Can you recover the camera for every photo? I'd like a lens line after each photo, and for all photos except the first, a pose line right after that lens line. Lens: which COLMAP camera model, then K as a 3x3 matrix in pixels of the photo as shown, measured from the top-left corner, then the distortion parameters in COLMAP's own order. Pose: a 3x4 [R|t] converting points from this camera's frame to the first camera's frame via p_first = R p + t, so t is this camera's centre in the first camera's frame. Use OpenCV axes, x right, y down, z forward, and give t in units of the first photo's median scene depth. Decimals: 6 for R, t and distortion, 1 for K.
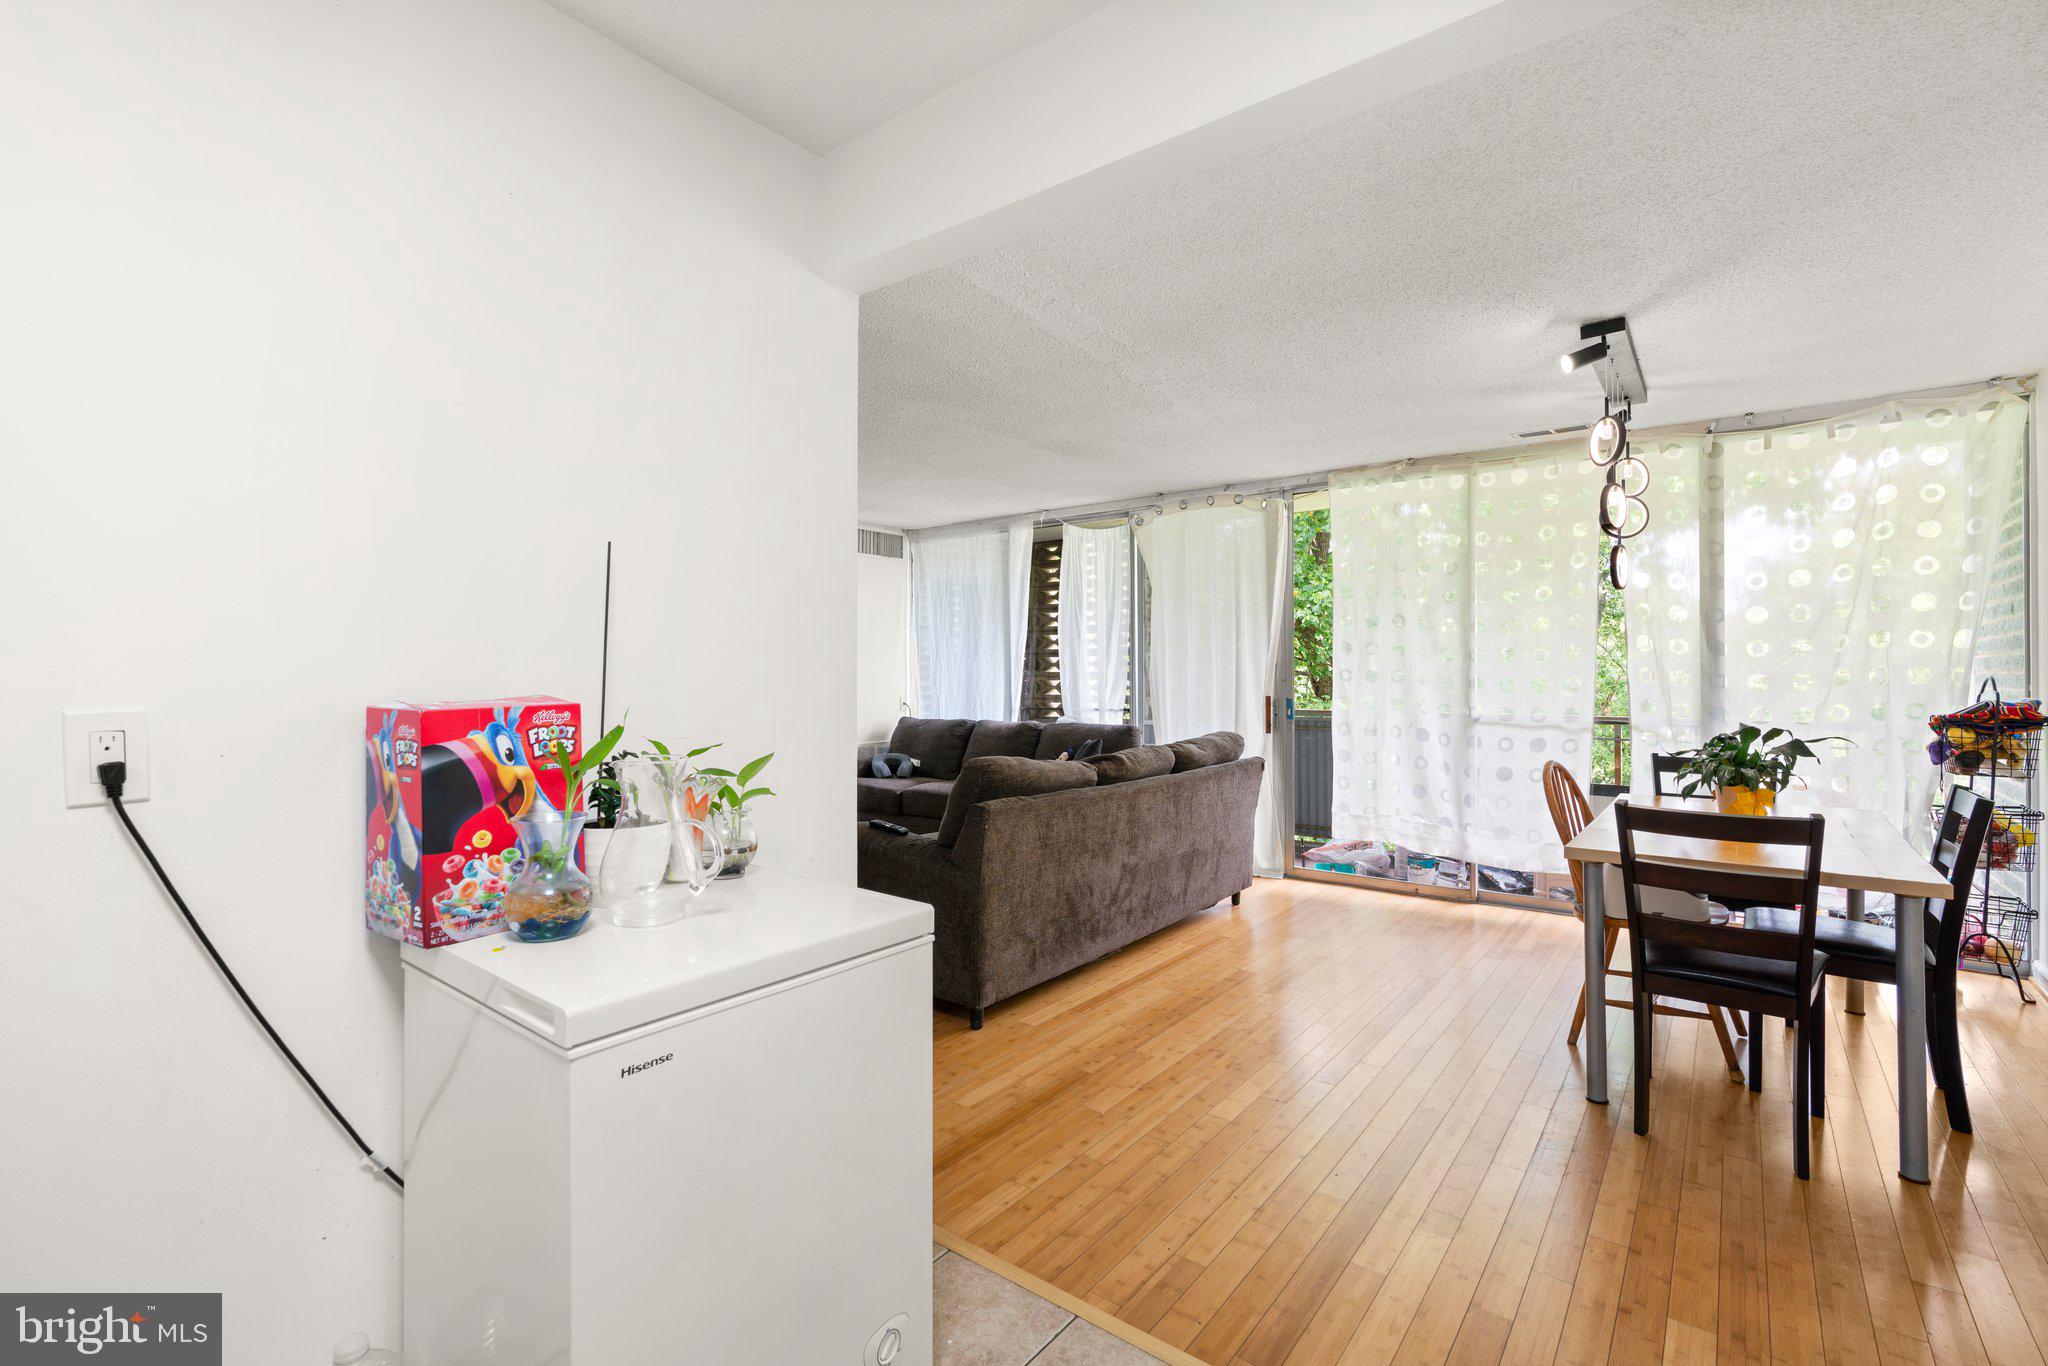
lens RADIAL K [[925.6, 0, 1032.2], [0, 925.6, 674.6], [0, 0, 1]] dist [-0.015380, 0.005737]
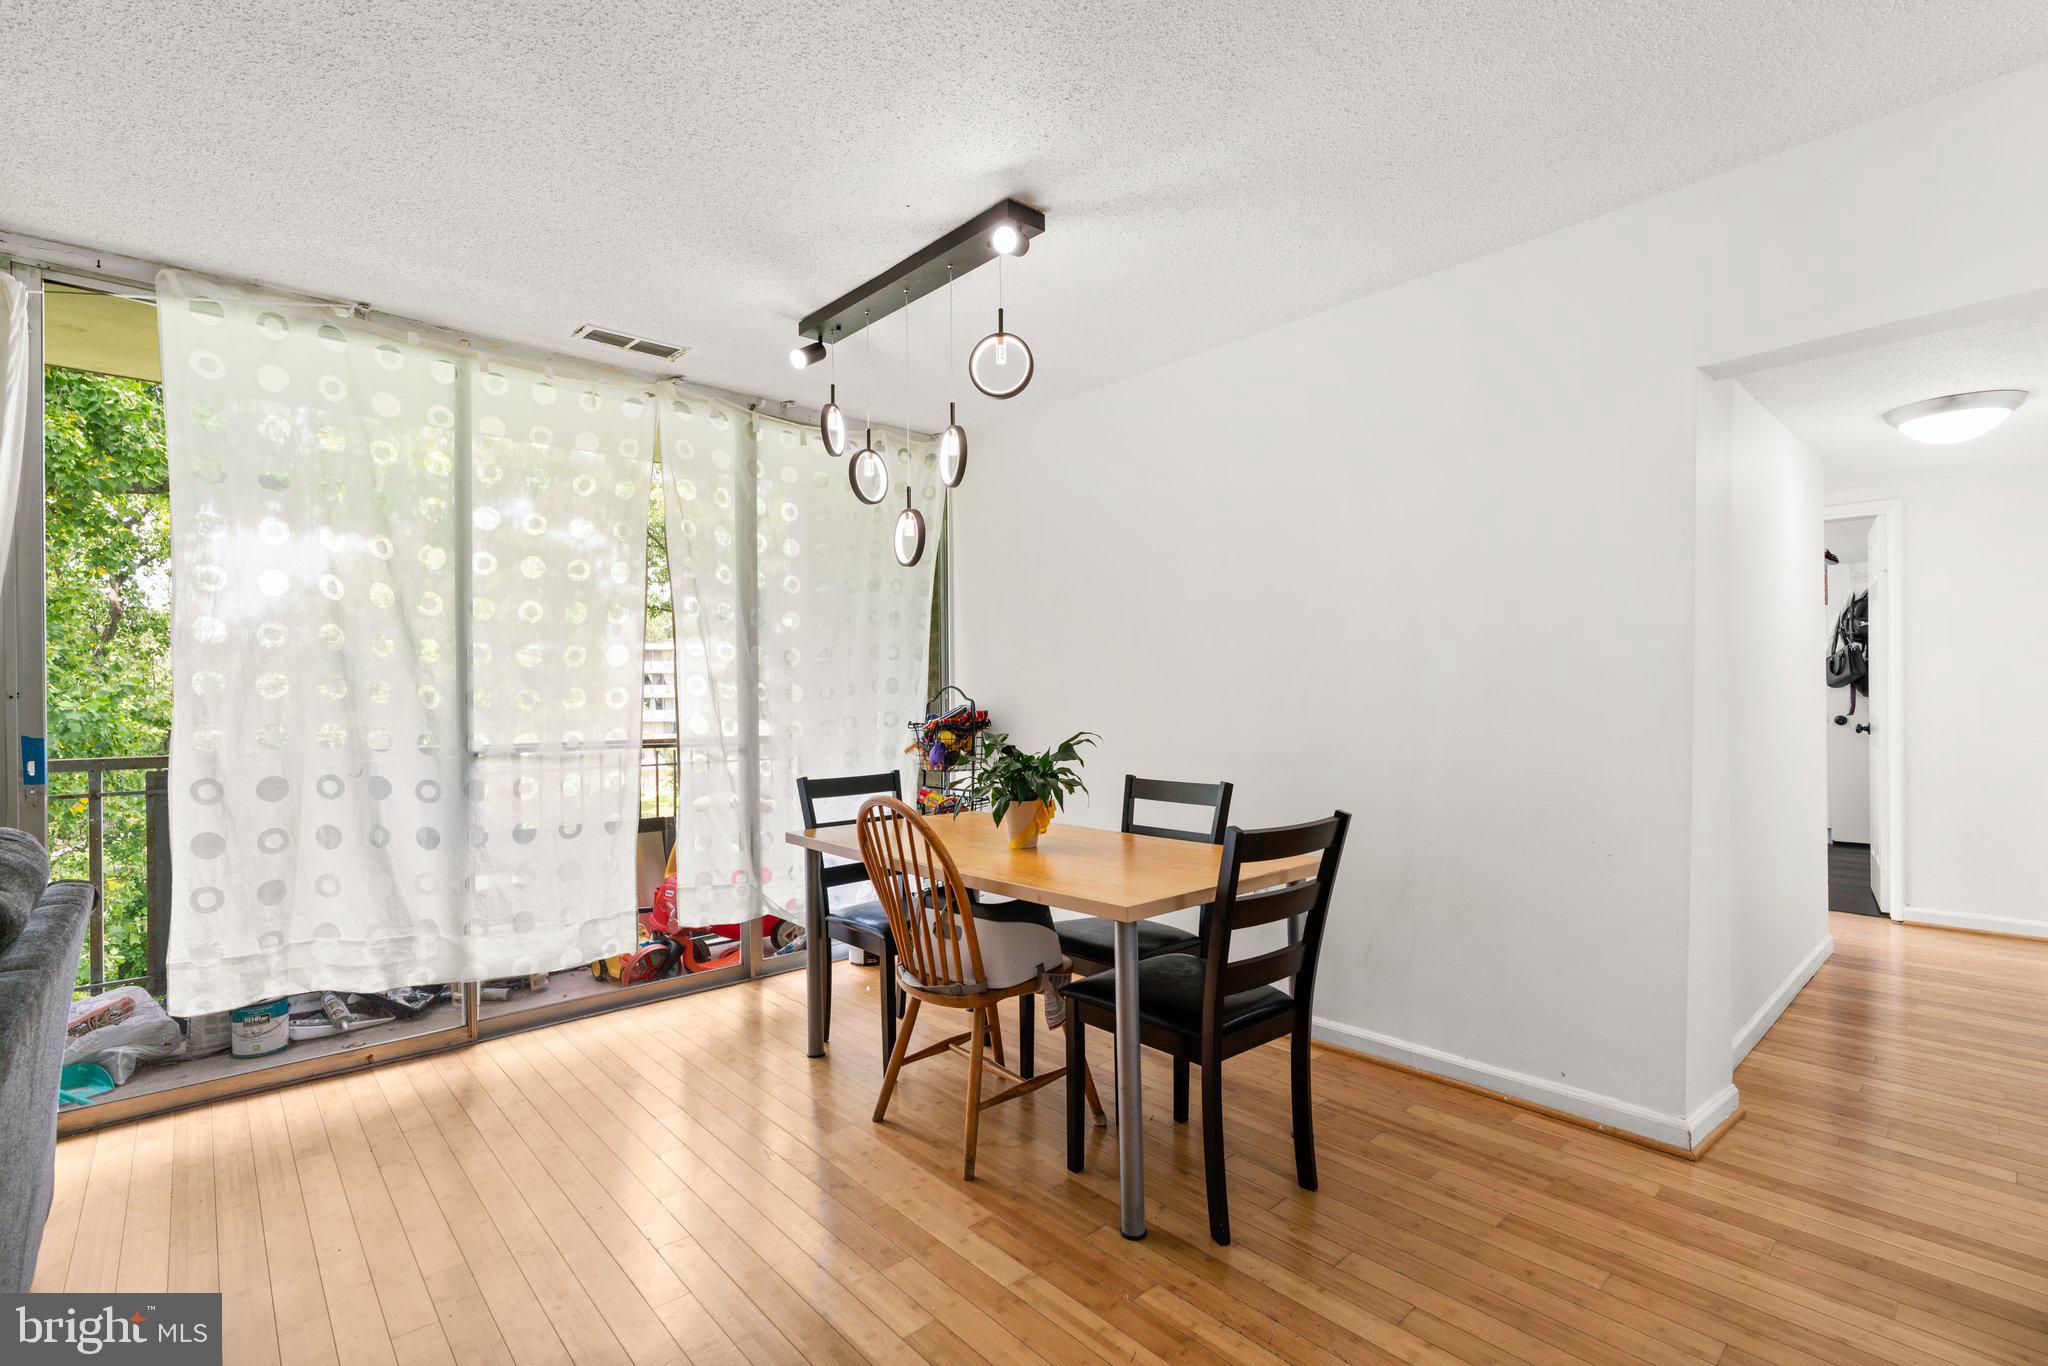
lens RADIAL K [[925.6, 0, 1019.4], [0, 925.6, 684.5], [0, 0, 1]] dist [-0.015380, 0.005737]
pose [[0.185686, 0.009130, 0.982567, -0.089346], [0.006506, 0.999923, -0.010521, 0.012041], [-0.982588, 0.008346, 0.185612, 0.623986]]
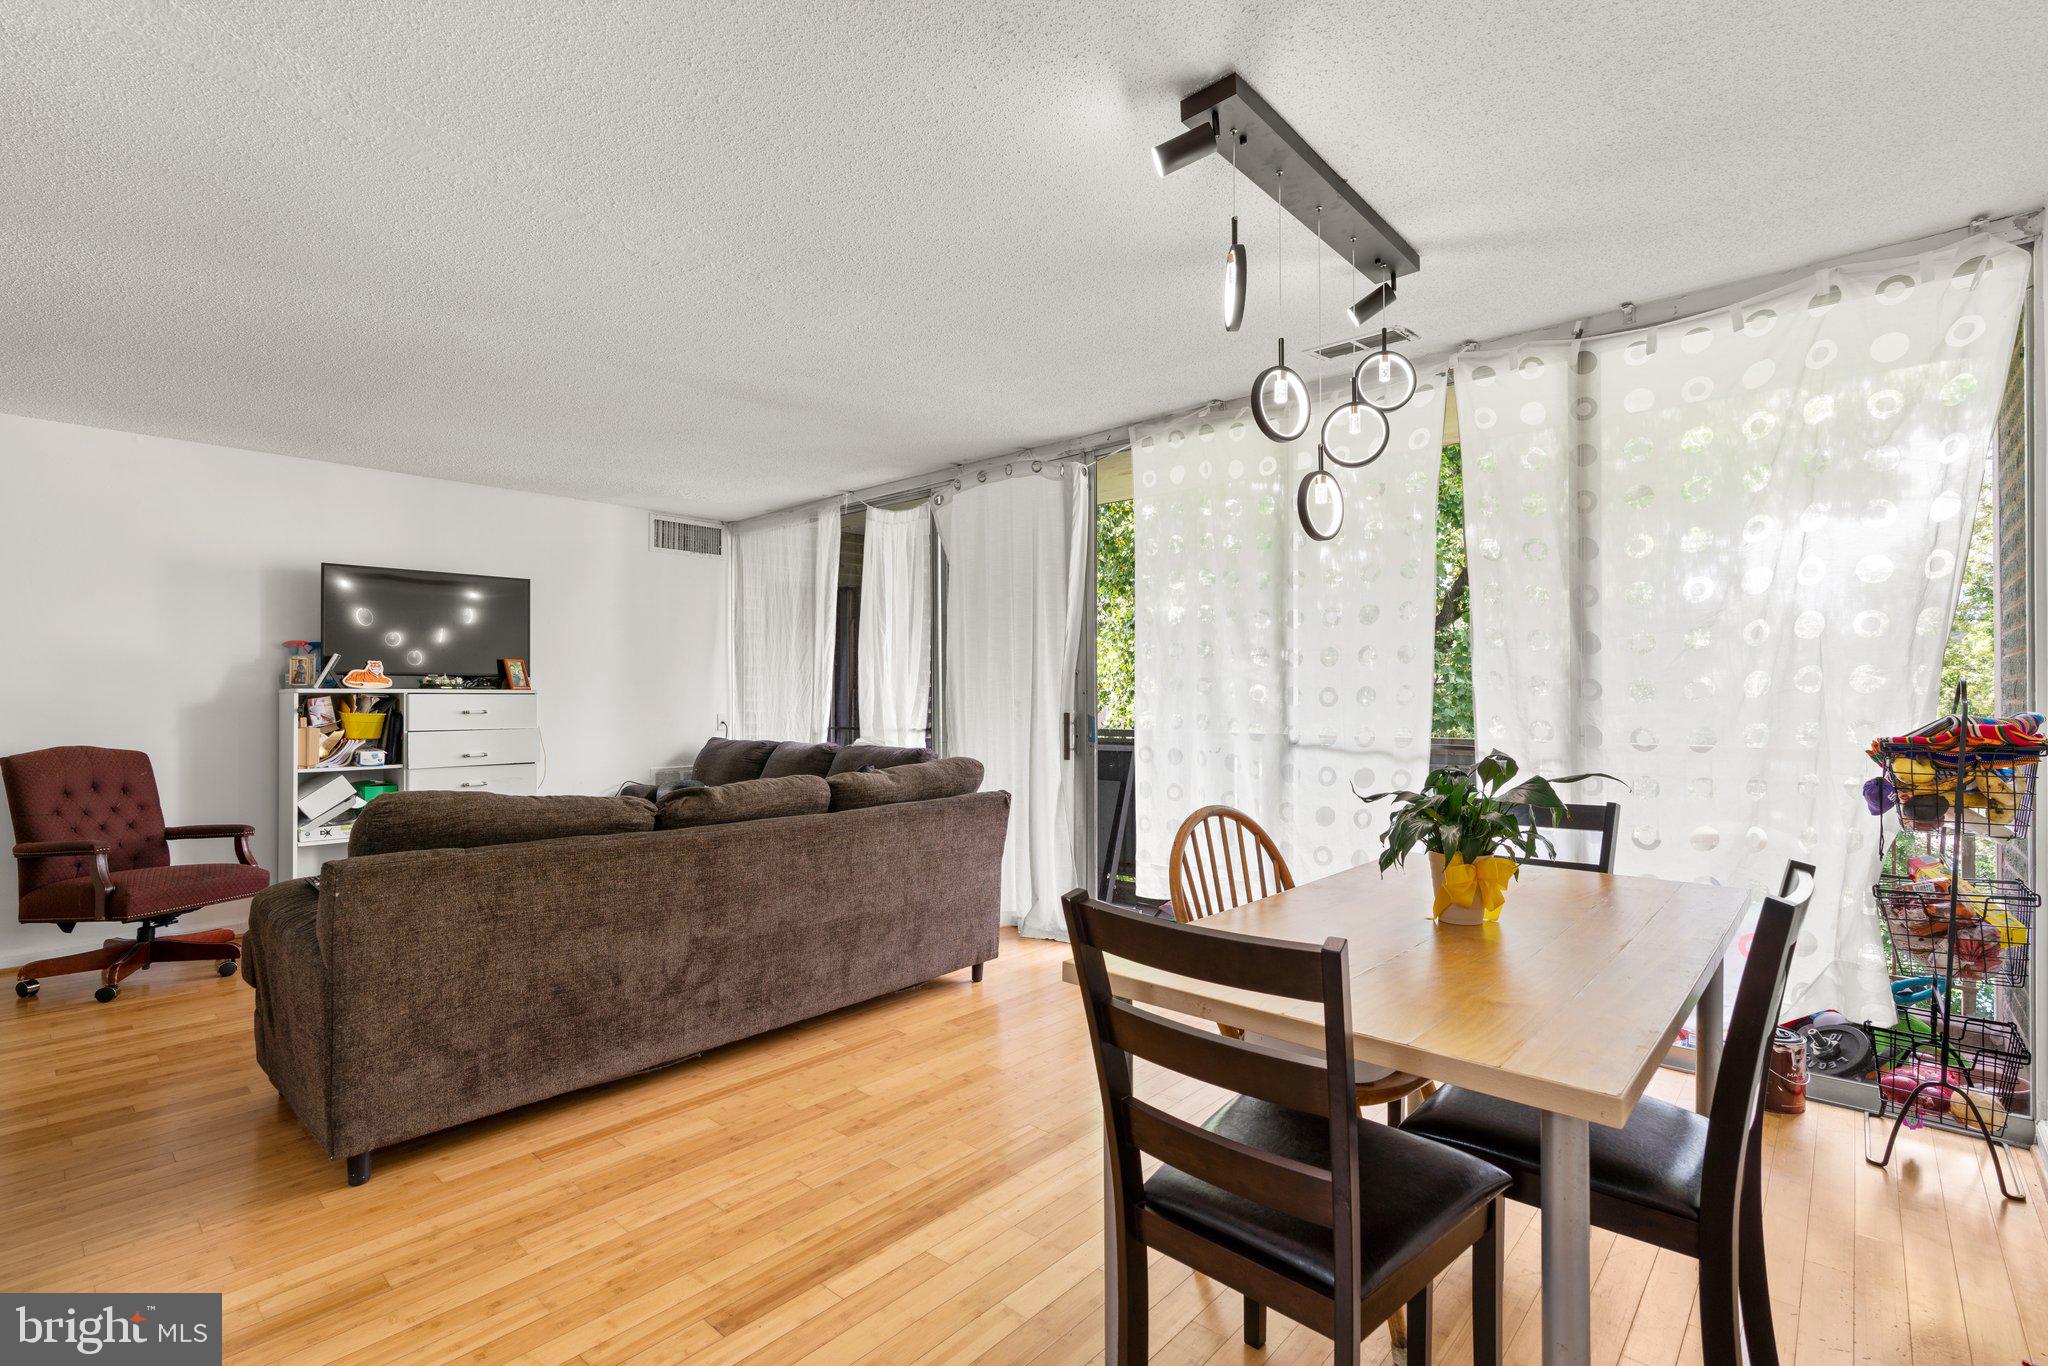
lens RADIAL K [[925.6, 0, 1042.7], [0, 925.6, 697.3], [0, 0, 1]] dist [-0.015380, 0.005737]
pose [[0.997433, 0.000828, -0.071597, 0.403881], [-0.000795, 1.000000, 0.000485, 0.014042], [0.071597, -0.000426, 0.997434, 0.282234]]
